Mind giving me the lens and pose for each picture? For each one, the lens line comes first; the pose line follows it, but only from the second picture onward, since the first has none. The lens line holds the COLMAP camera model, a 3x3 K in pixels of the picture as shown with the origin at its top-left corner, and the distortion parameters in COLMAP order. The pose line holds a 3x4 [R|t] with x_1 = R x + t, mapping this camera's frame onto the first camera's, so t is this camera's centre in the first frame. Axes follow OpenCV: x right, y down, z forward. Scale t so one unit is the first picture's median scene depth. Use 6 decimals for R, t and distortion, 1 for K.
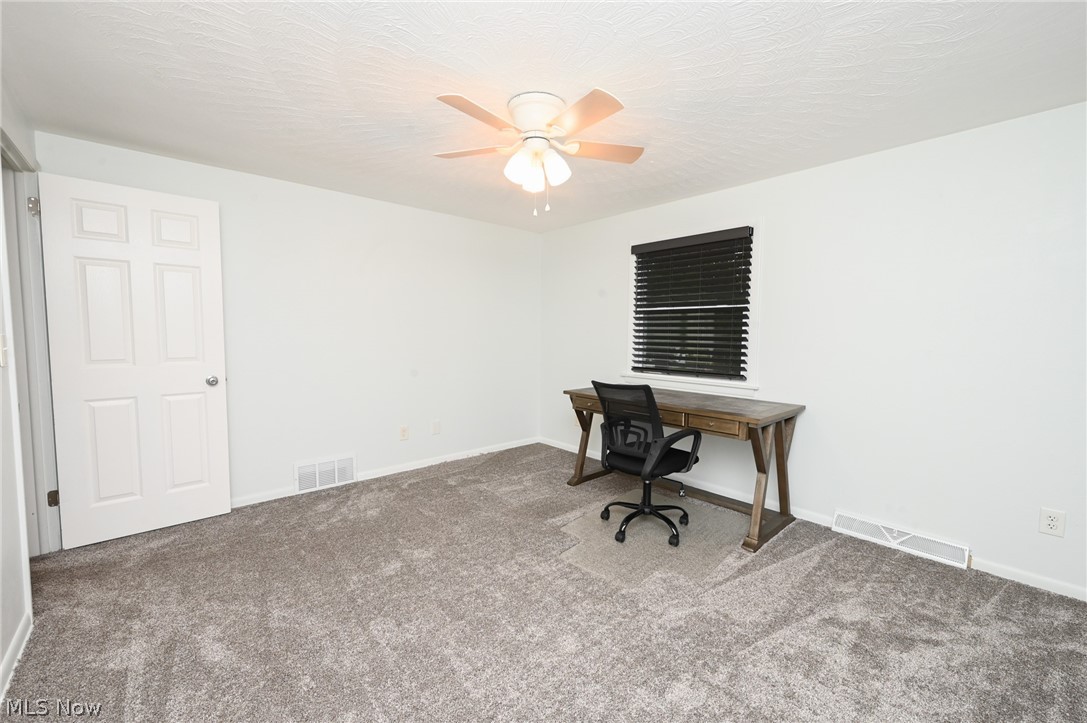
lens RADIAL K [[435.7, 0, 543.5], [0, 435.7, 361.5], [0, 0, 1]] dist [-0.001297, -0.000098]
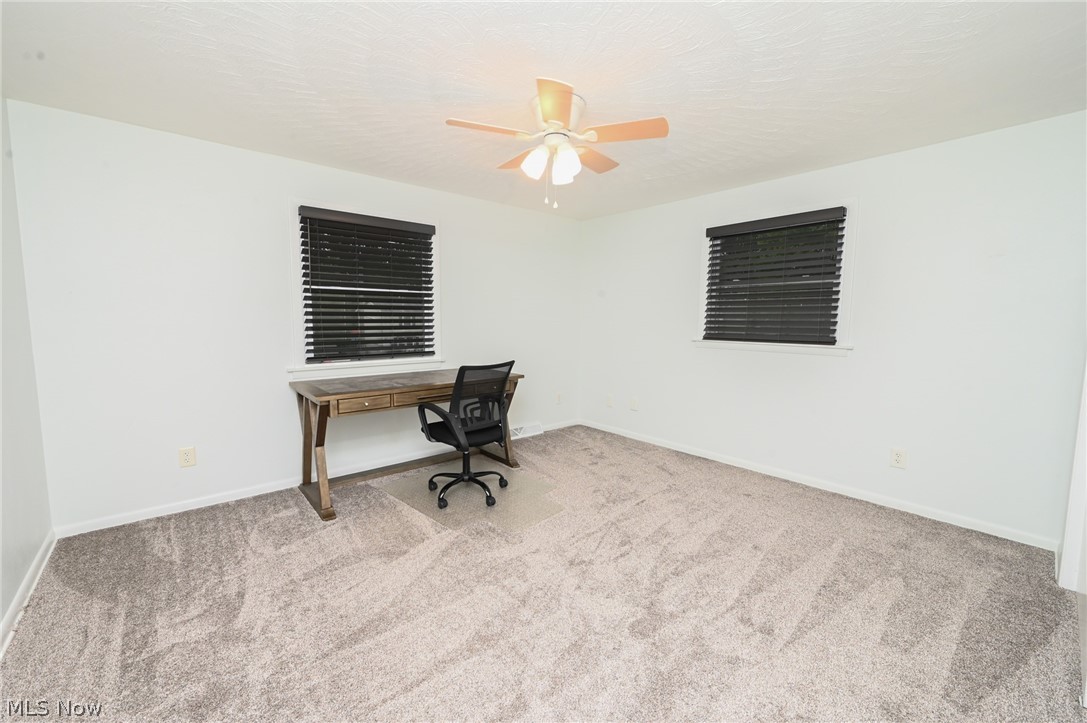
lens RADIAL K [[435.7, 0, 543.5], [0, 435.7, 361.5], [0, 0, 1]] dist [-0.001297, -0.000098]
pose [[0.024814, -0.112018, 0.993396, -0.806814], [0.064698, 0.991799, 0.110221, -0.058195], [-0.997596, 0.061536, 0.031858, 0.741026]]
